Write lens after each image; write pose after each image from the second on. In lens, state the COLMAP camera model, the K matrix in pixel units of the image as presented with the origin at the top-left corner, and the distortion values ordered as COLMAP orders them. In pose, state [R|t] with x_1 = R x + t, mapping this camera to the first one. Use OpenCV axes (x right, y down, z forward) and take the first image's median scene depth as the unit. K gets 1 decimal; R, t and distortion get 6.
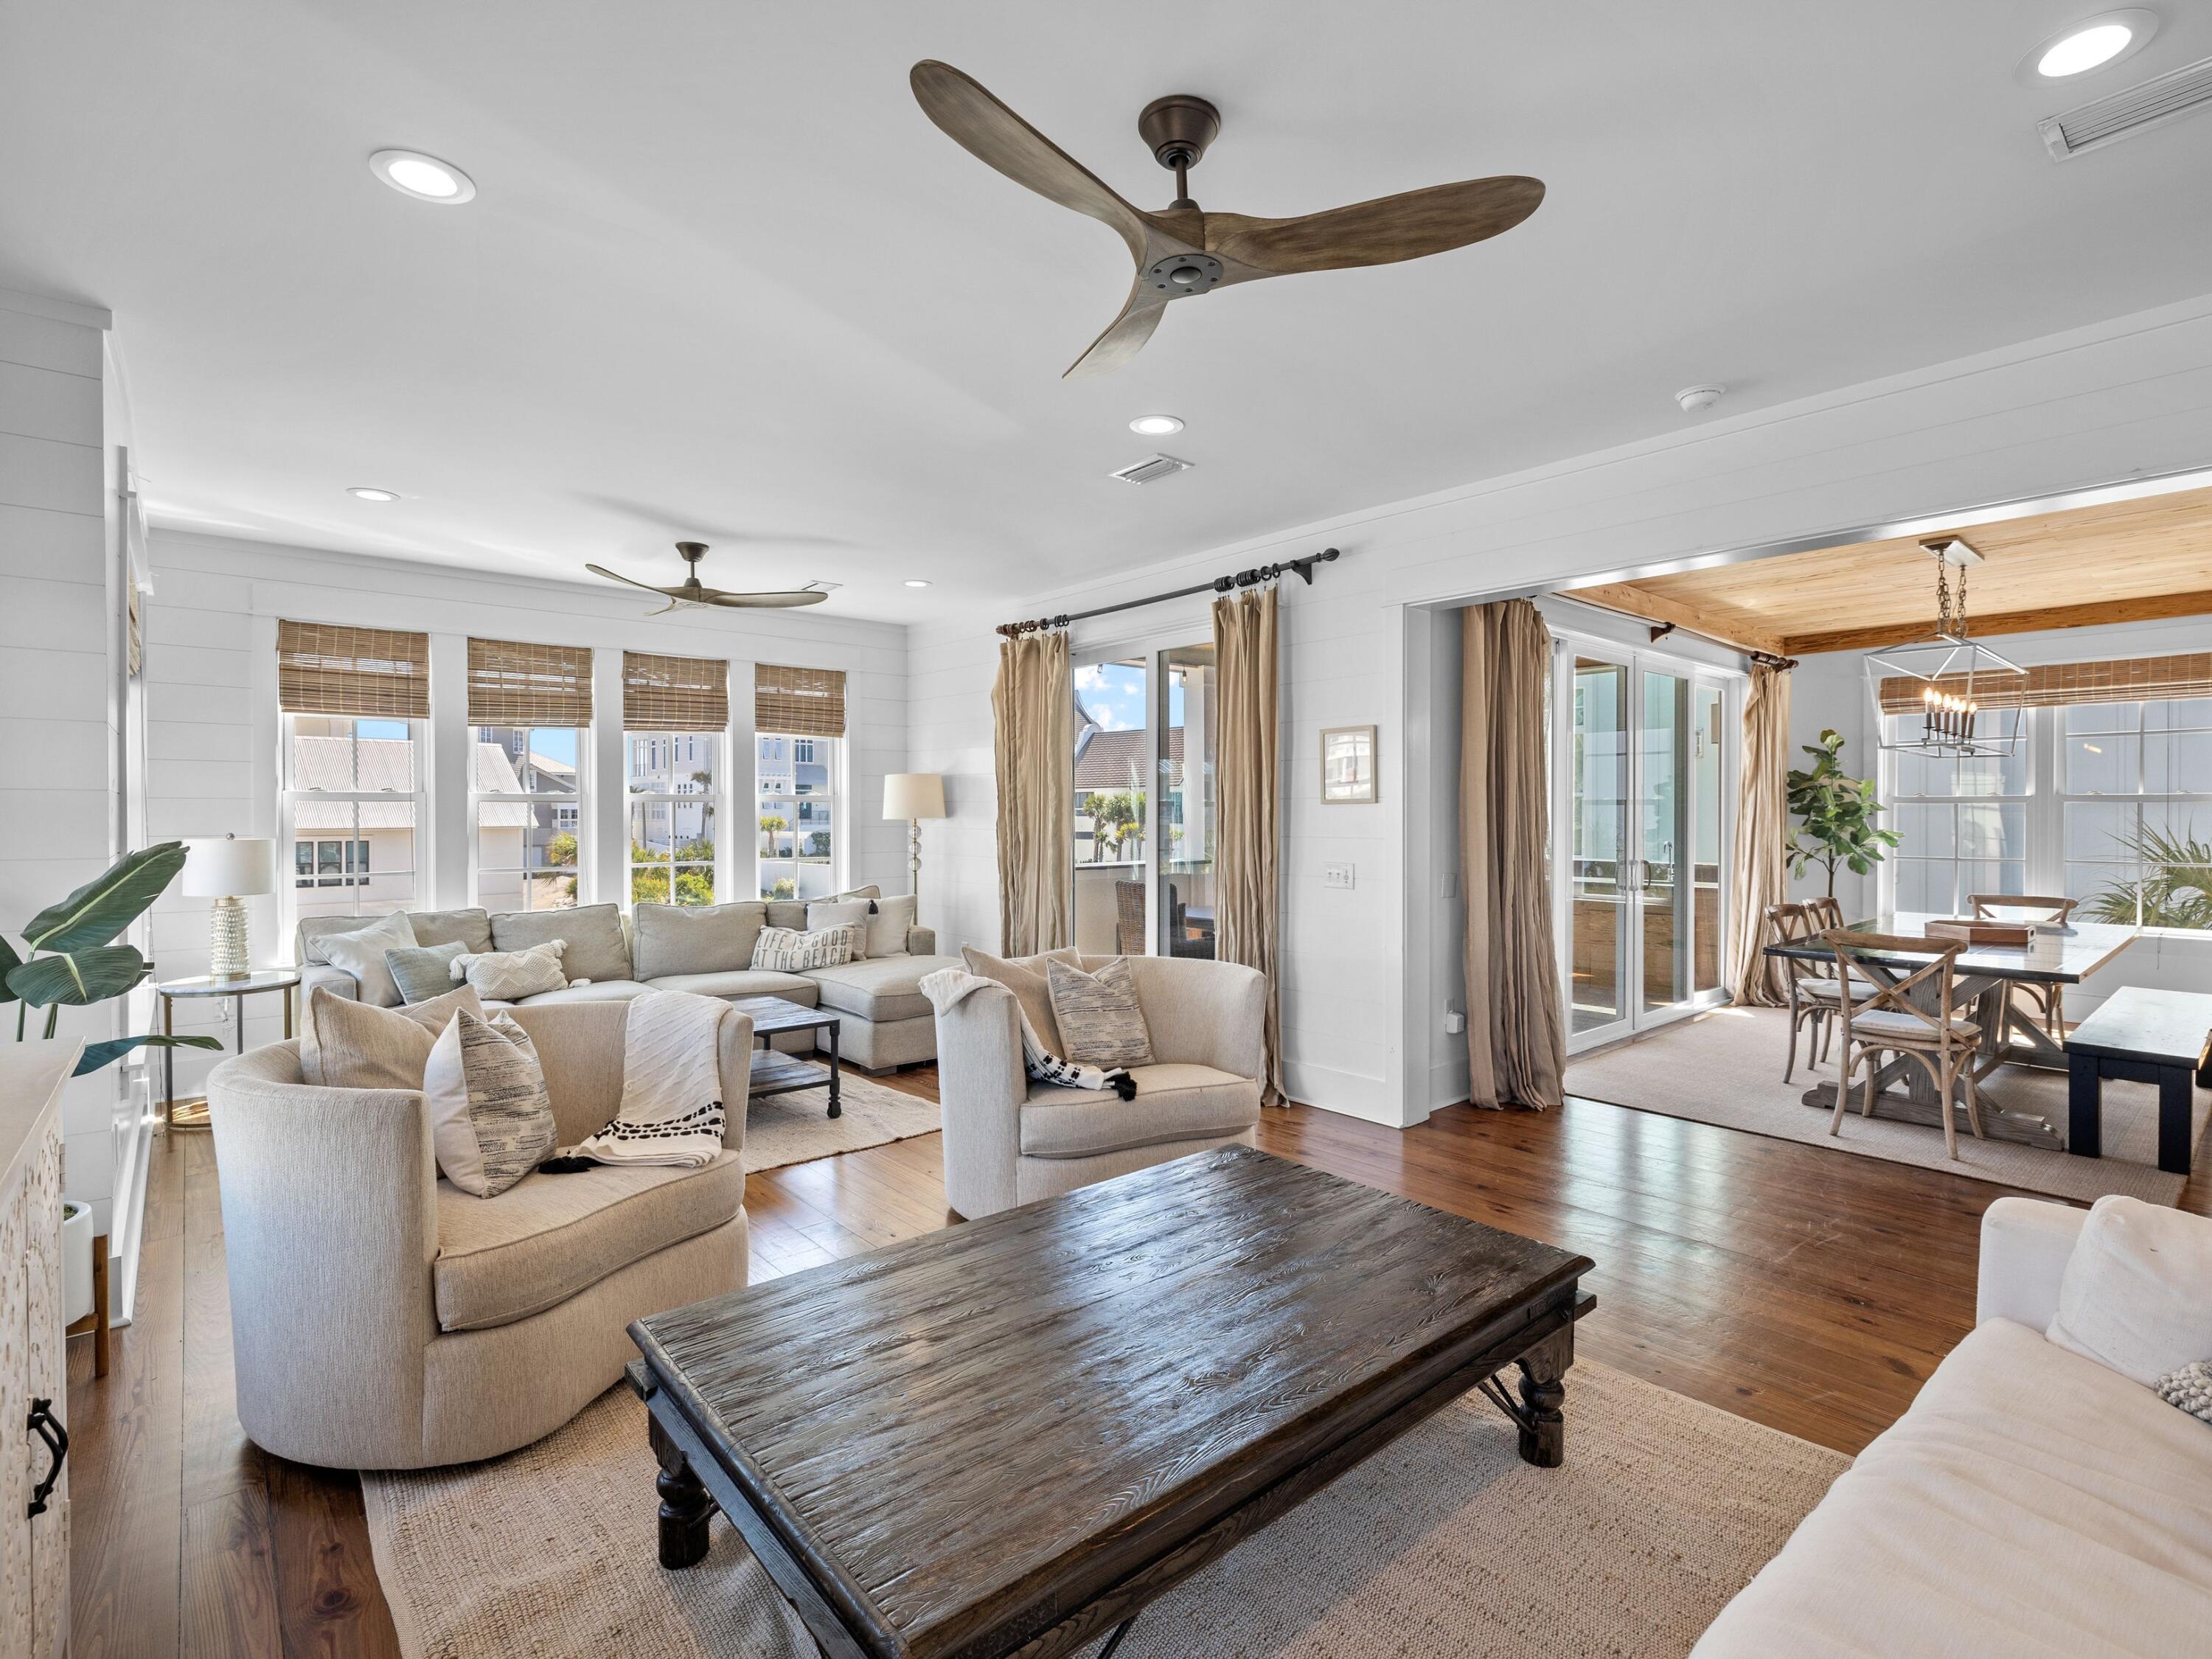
lens RADIAL K [[1034.4, 0, 1107.5], [0, 1034.4, 820.5], [0, 0, 1]] dist [0.000036, 0.000094]
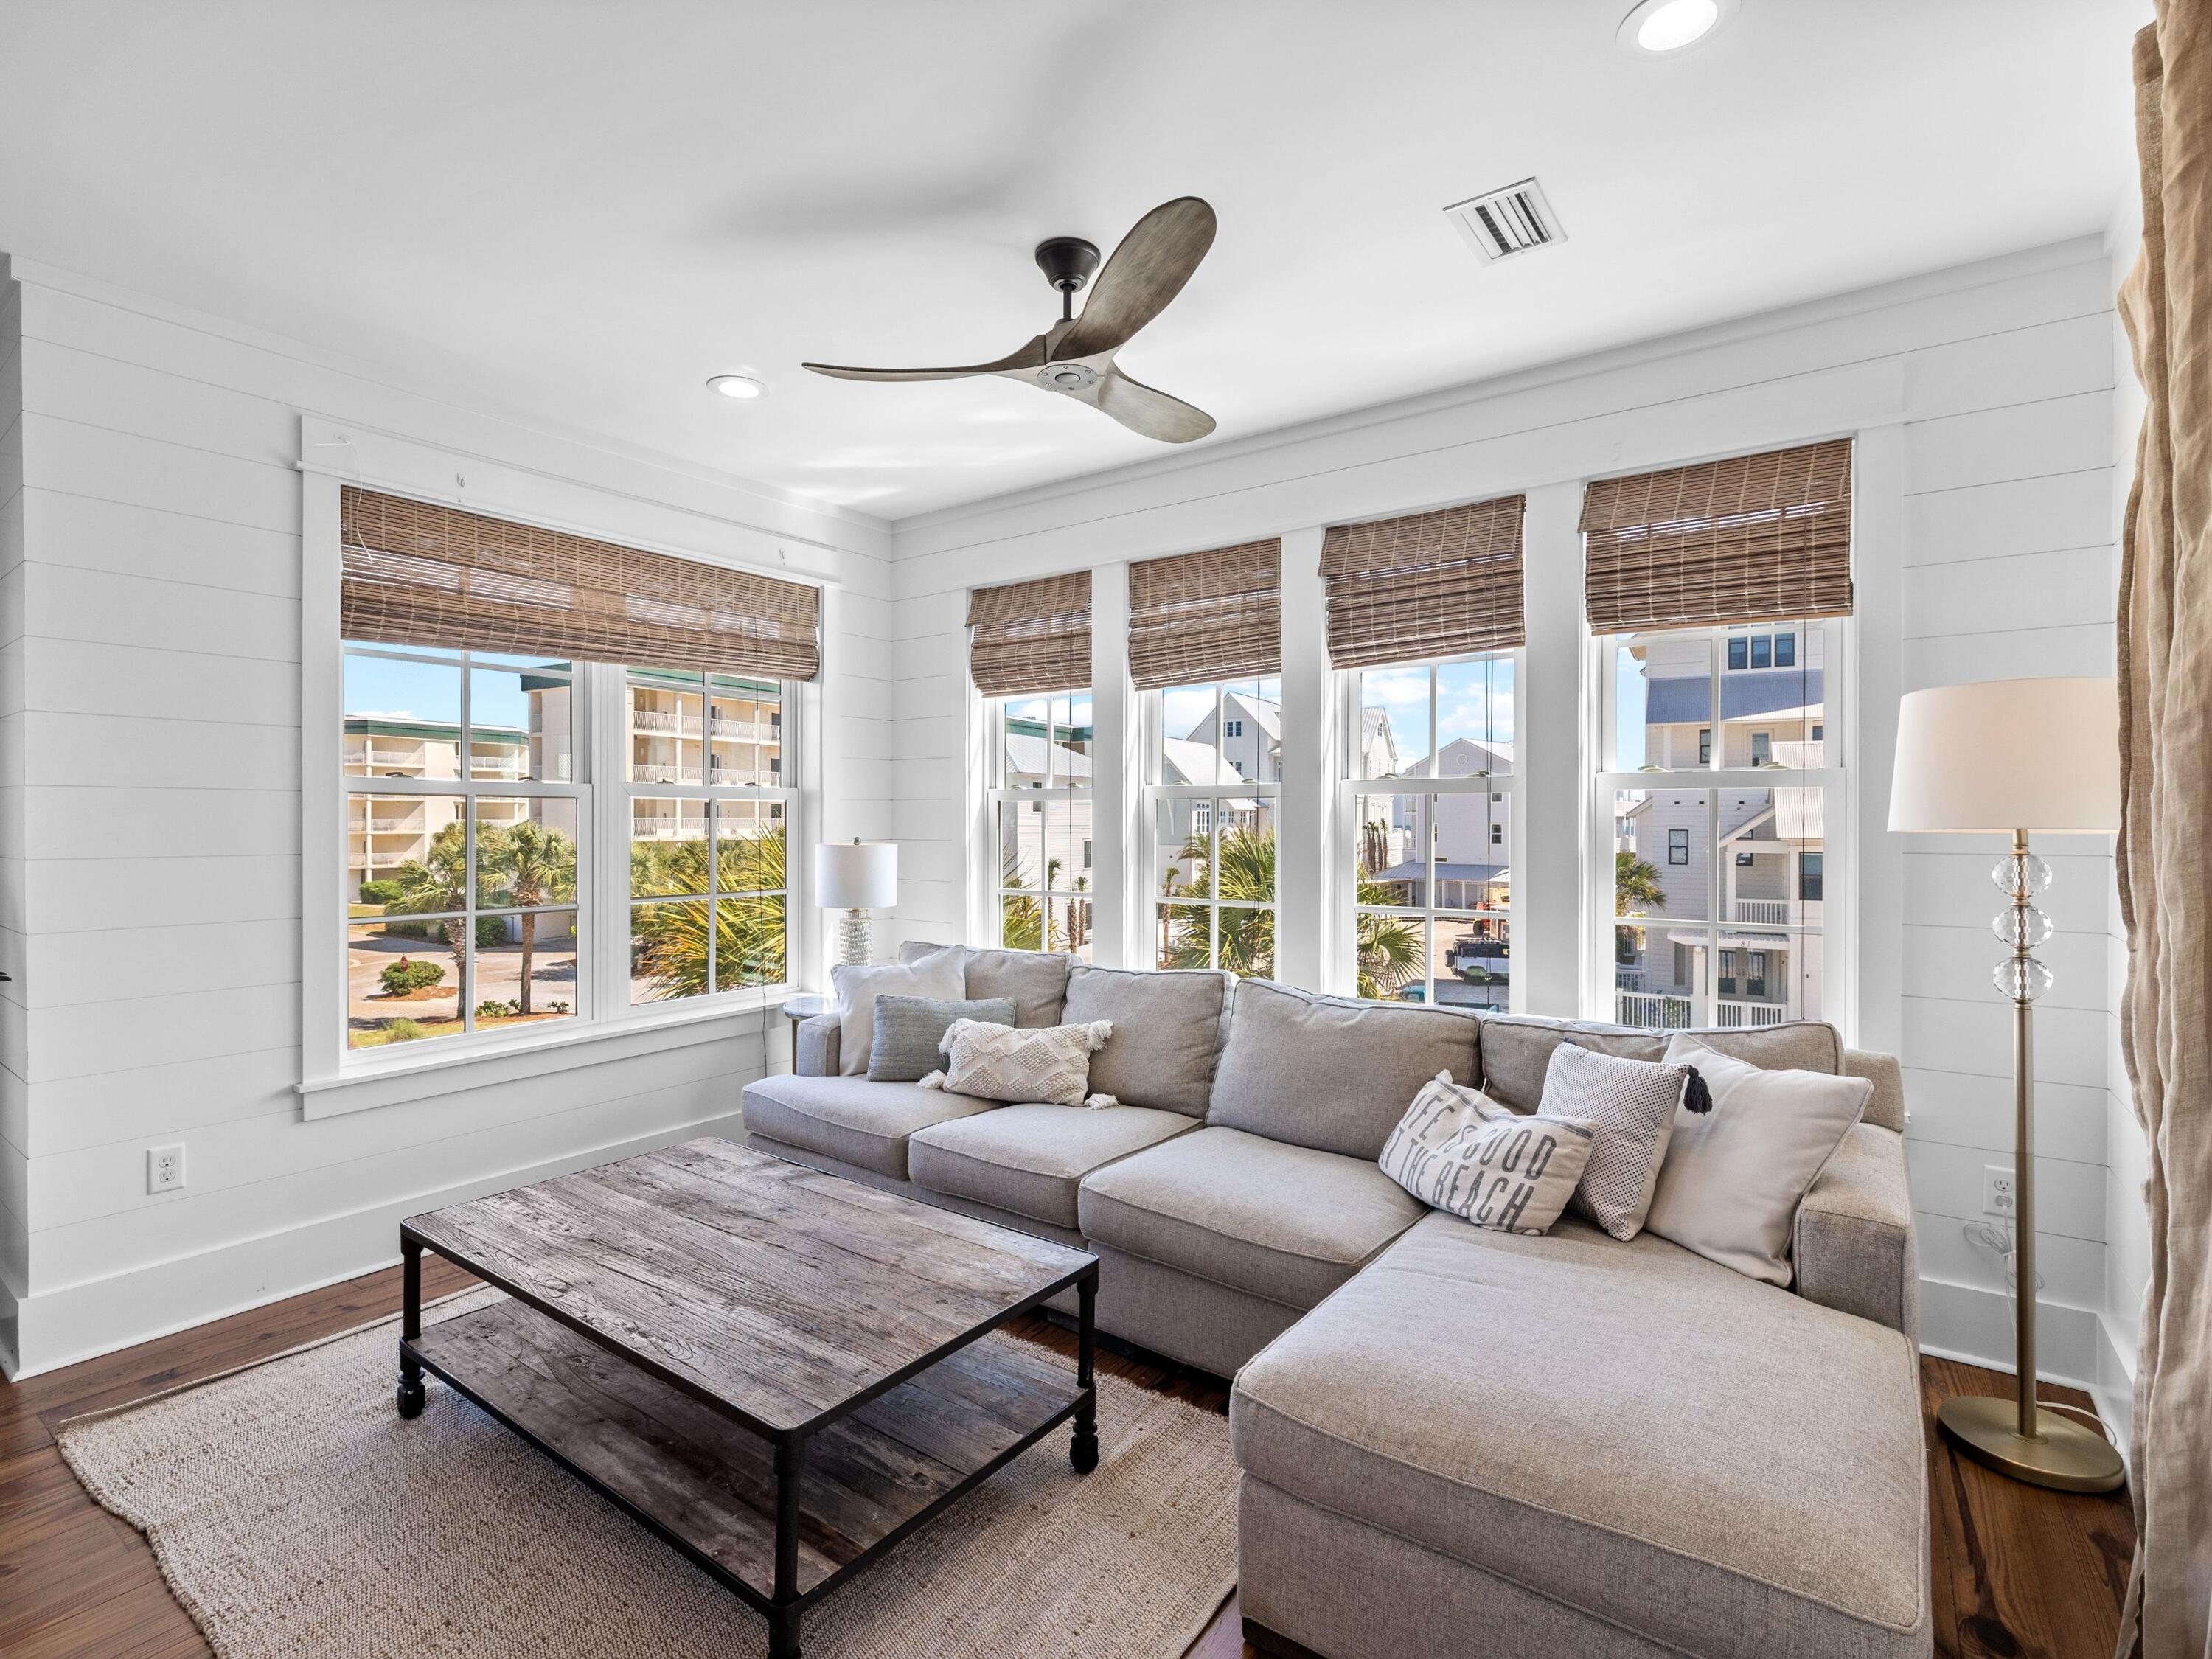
lens RADIAL K [[1034.4, 0, 1096.8], [0, 1034.4, 832.5], [0, 0, 1]] dist [0.000036, 0.000094]
pose [[0.243017, 0.010456, -0.969966, 0.055900], [-0.010286, 0.999913, 0.008202, -0.000411], [0.969968, 0.007984, 0.243103, 0.801631]]
